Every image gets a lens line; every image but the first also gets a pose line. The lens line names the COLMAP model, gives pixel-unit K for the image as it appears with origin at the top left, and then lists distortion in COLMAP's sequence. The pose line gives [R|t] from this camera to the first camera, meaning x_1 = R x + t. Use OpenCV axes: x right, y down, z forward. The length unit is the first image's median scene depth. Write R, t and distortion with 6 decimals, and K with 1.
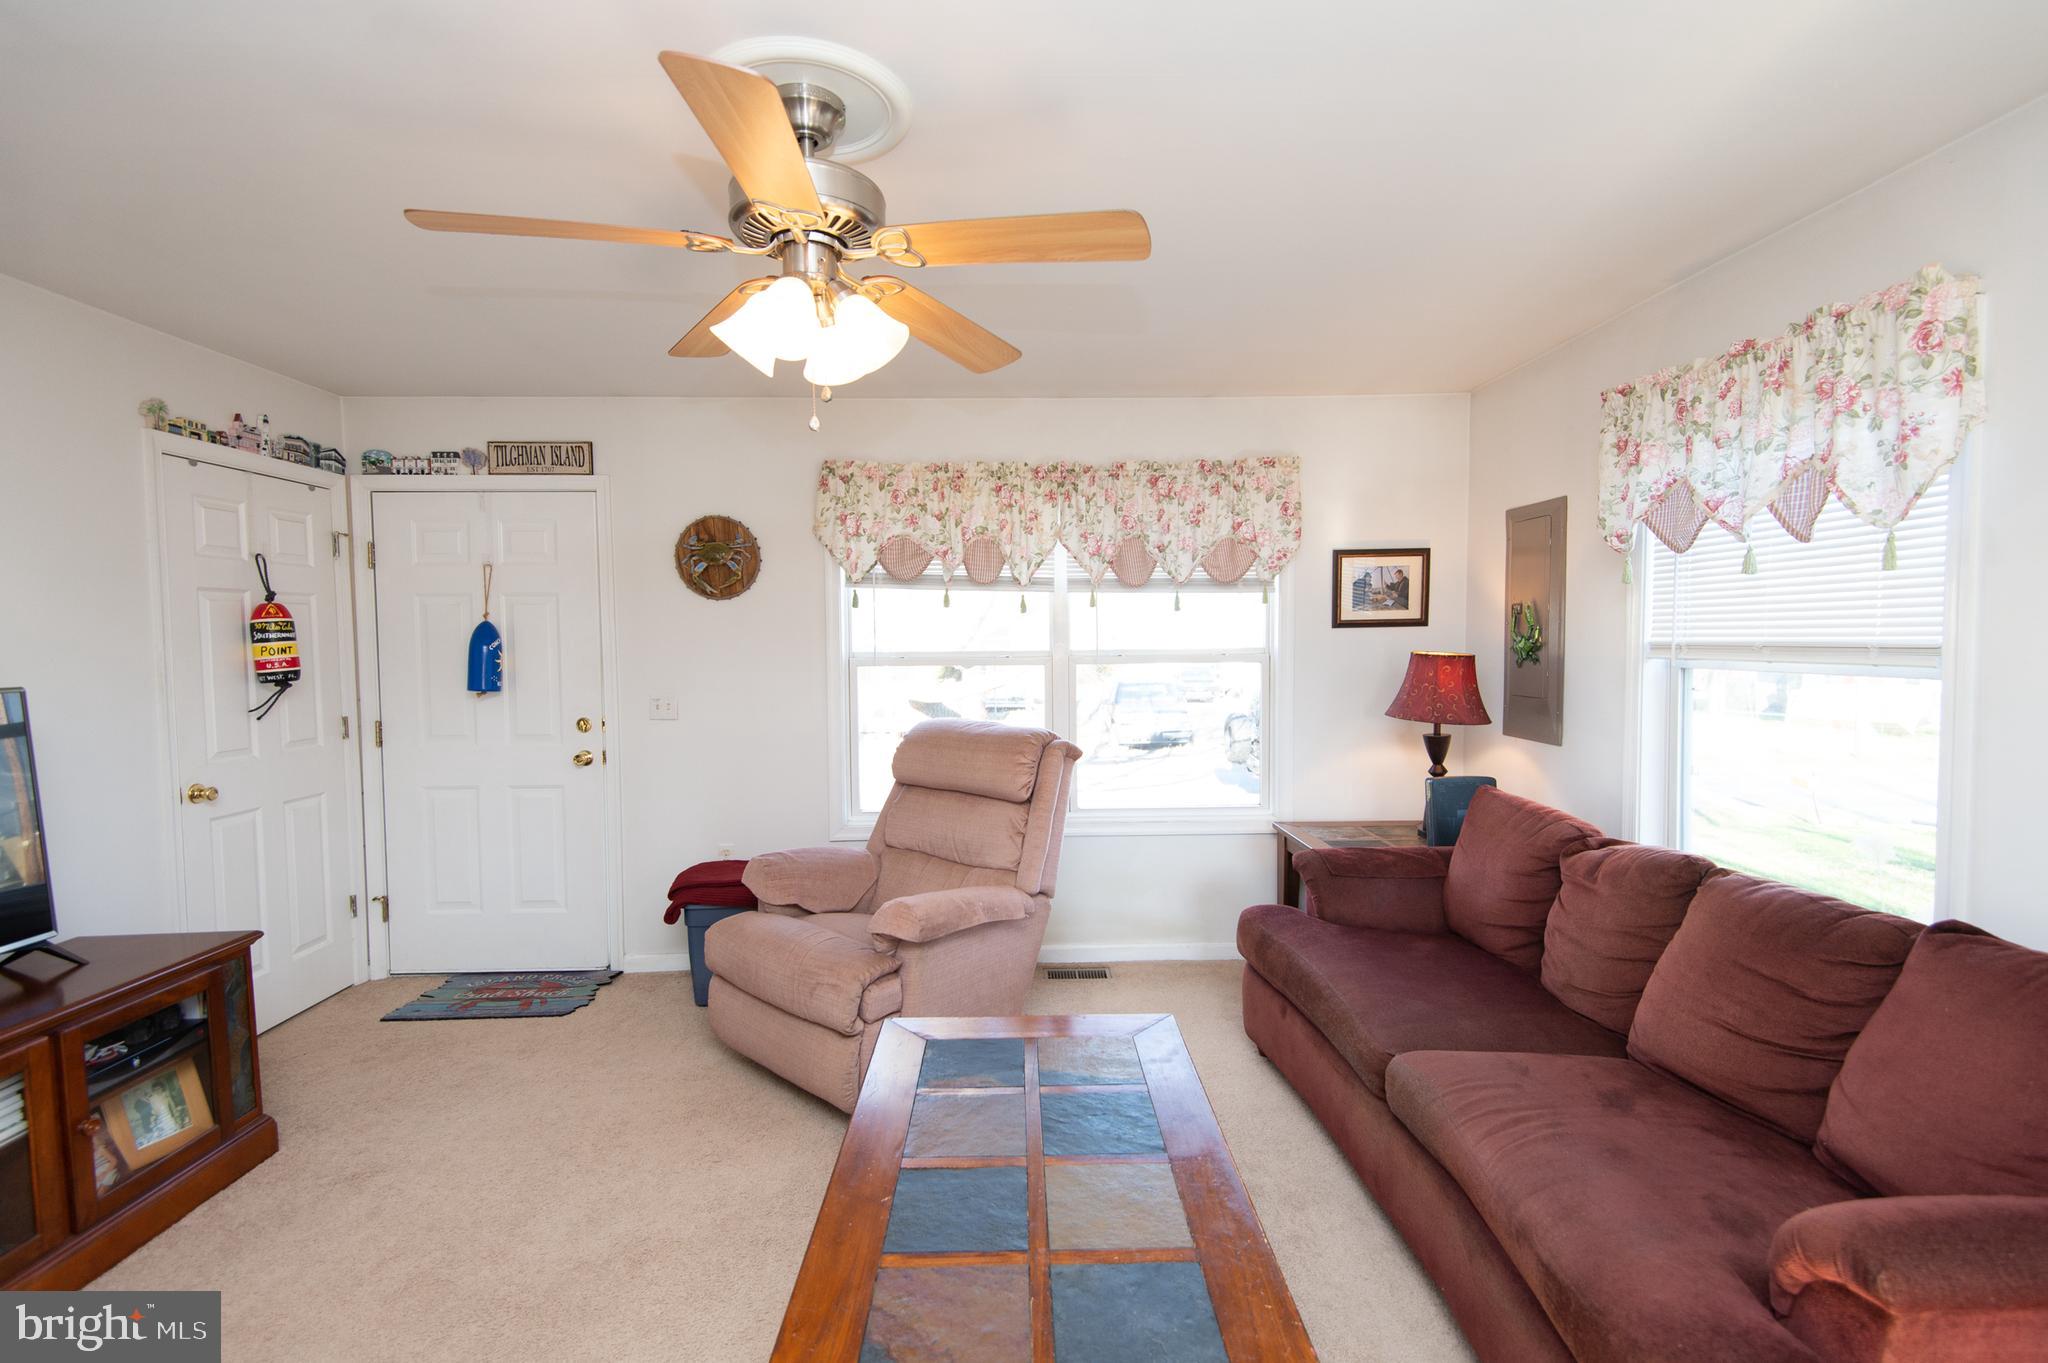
lens RADIAL K [[936.8, 0, 1026.7], [0, 936.8, 678.9], [0, 0, 1]] dist [0.035282, -0.020442]
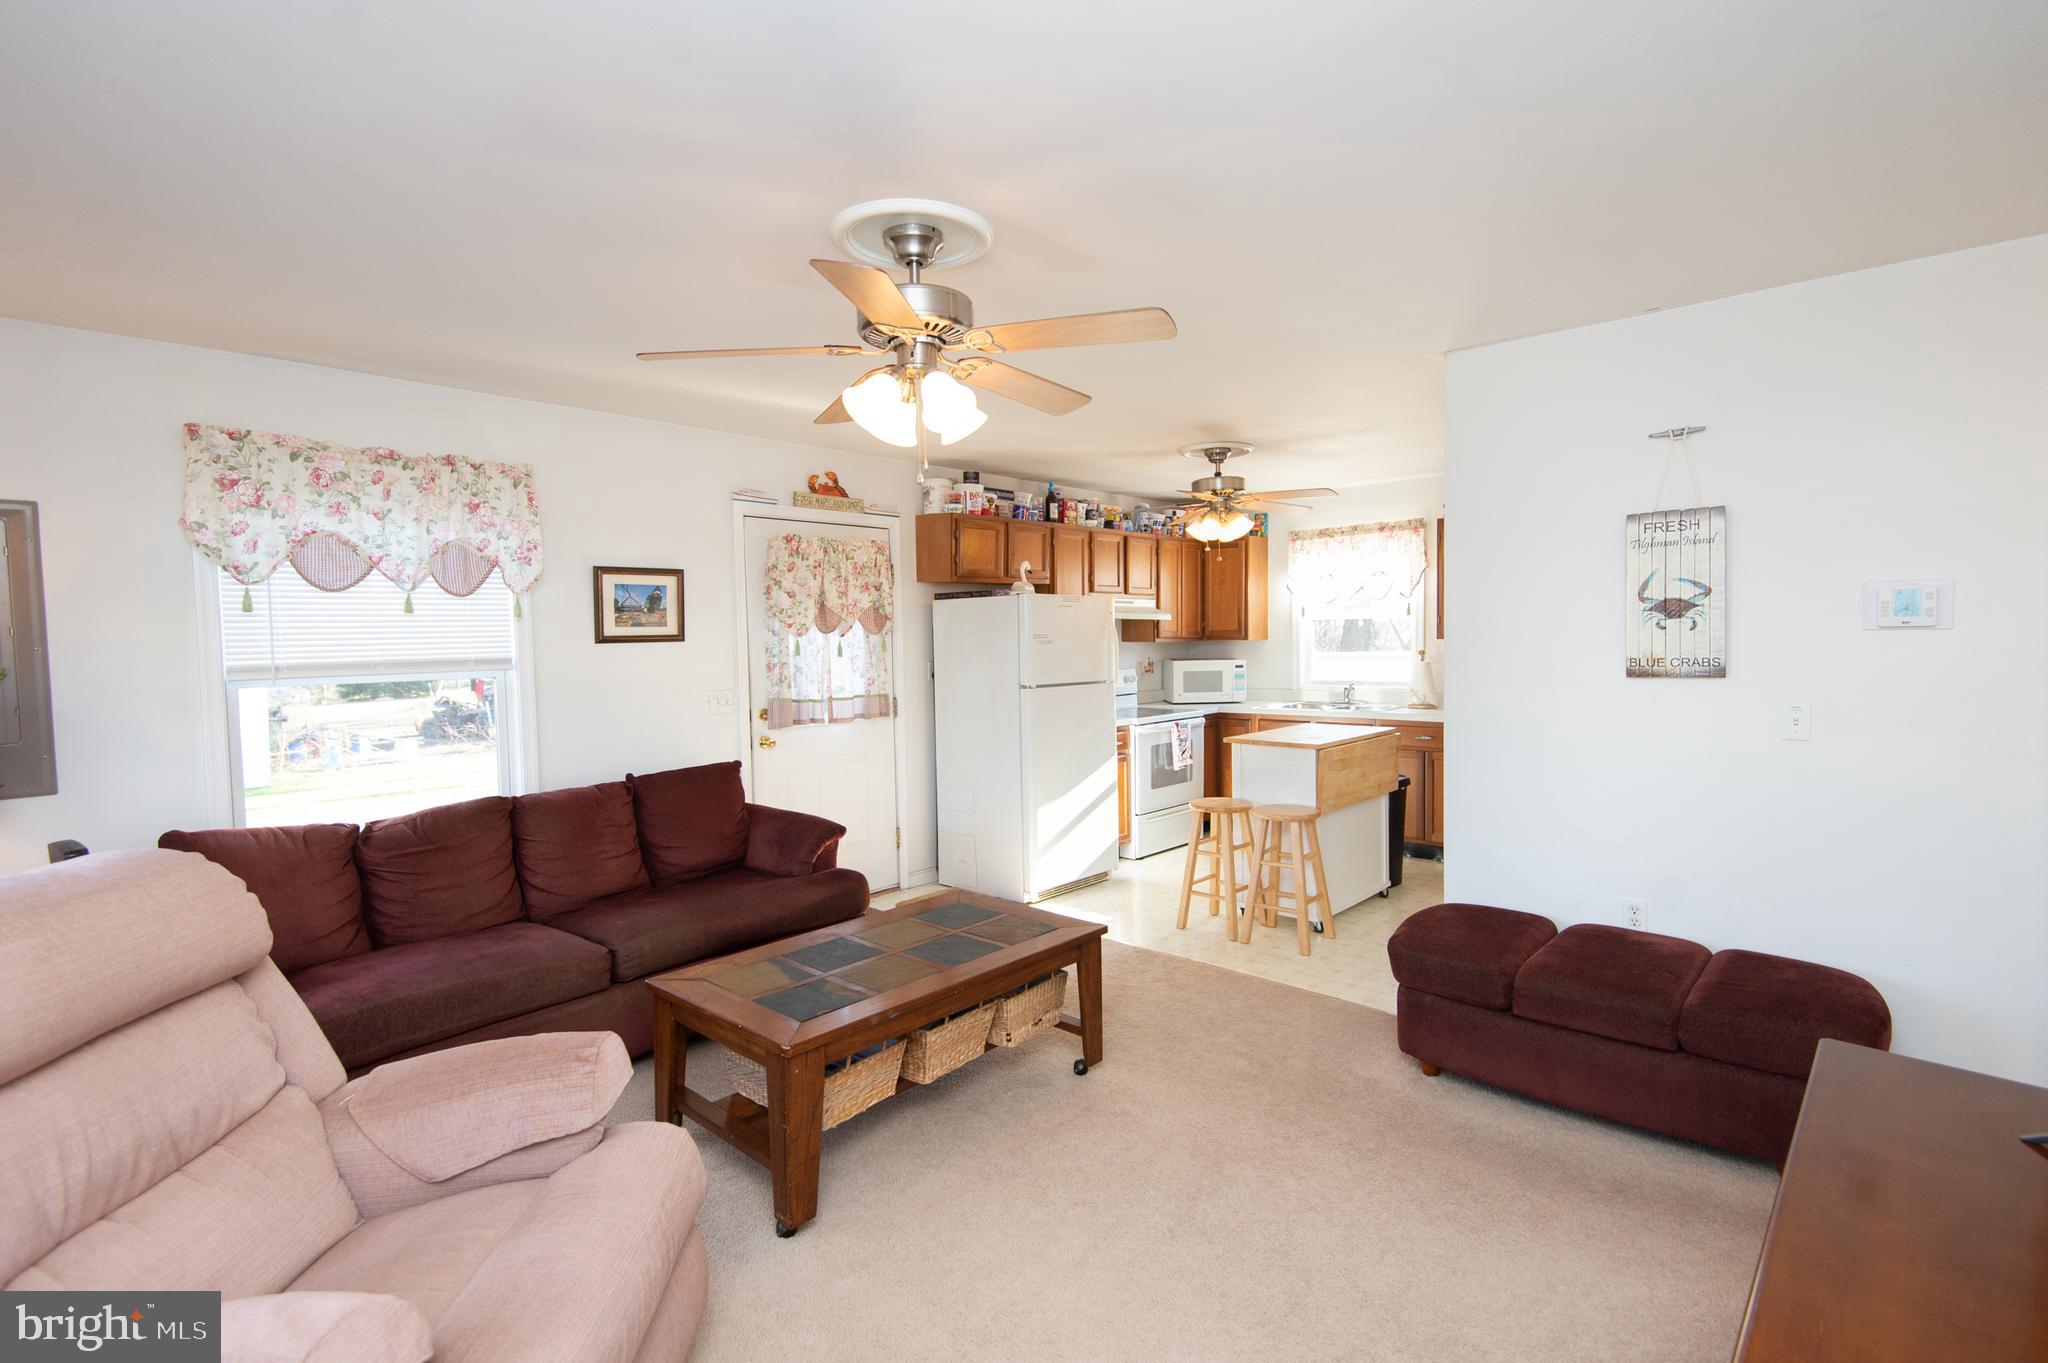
lens RADIAL K [[936.8, 0, 1020.1], [0, 936.8, 686.6], [0, 0, 1]] dist [0.035282, -0.020442]
pose [[-0.726089, -0.015227, 0.687433, -0.574913], [0.057658, 0.994886, 0.082936, -0.040726], [-0.685179, 0.099855, -0.721497, 0.885909]]
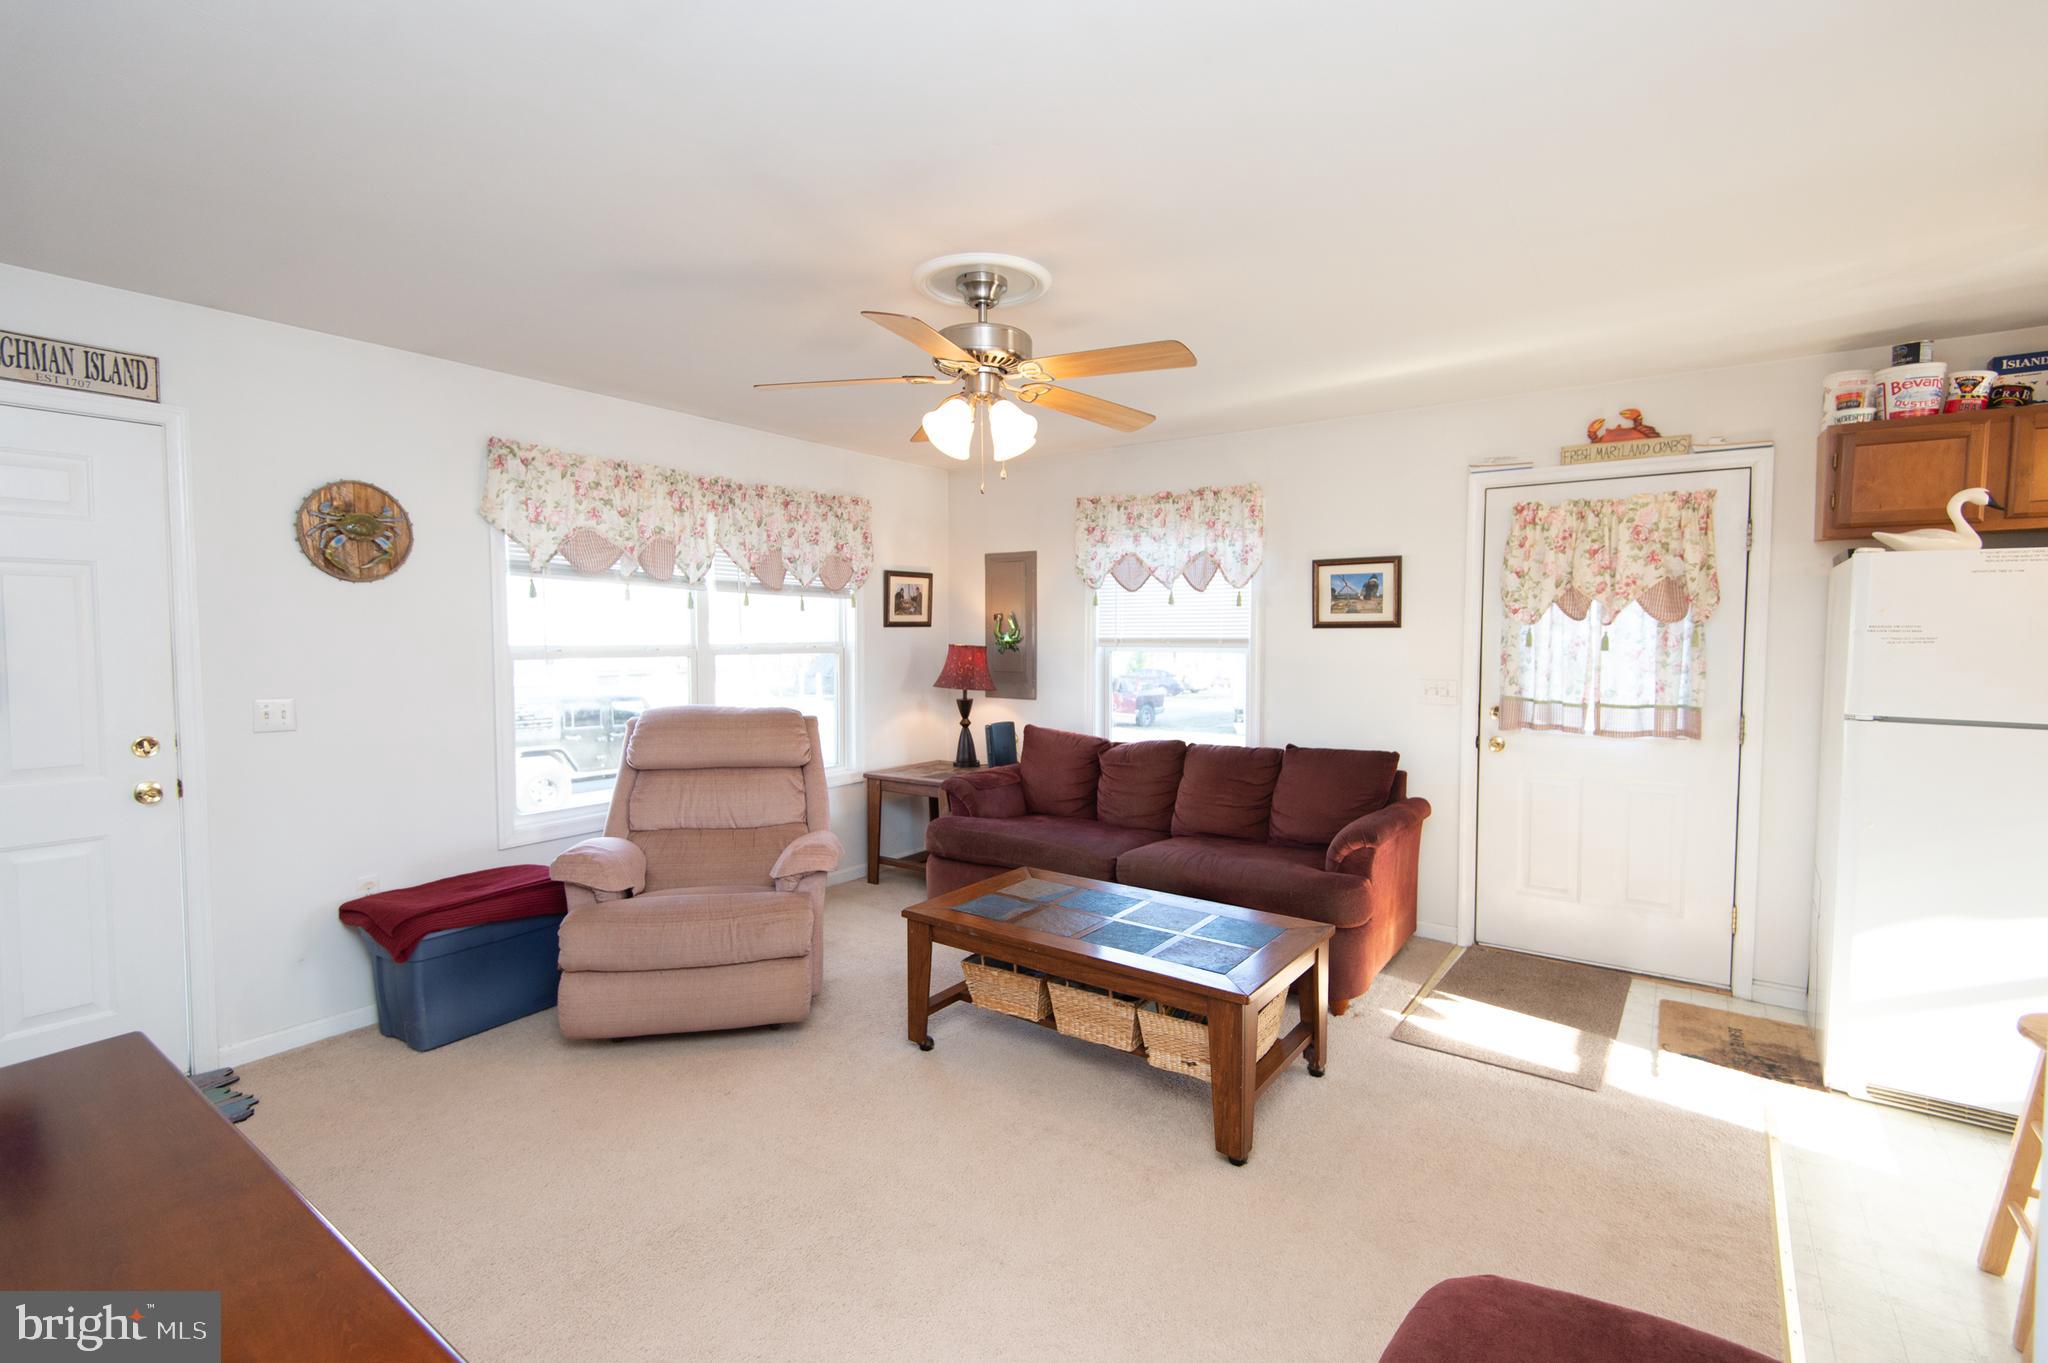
lens RADIAL K [[936.8, 0, 1038.6], [0, 936.8, 676.7], [0, 0, 1]] dist [0.035282, -0.020442]
pose [[0.584130, -0.028364, 0.811164, -0.673573], [0.030139, 0.999458, 0.013245, 0.006854], [-0.811100, 0.016711, 0.584669, 0.023853]]
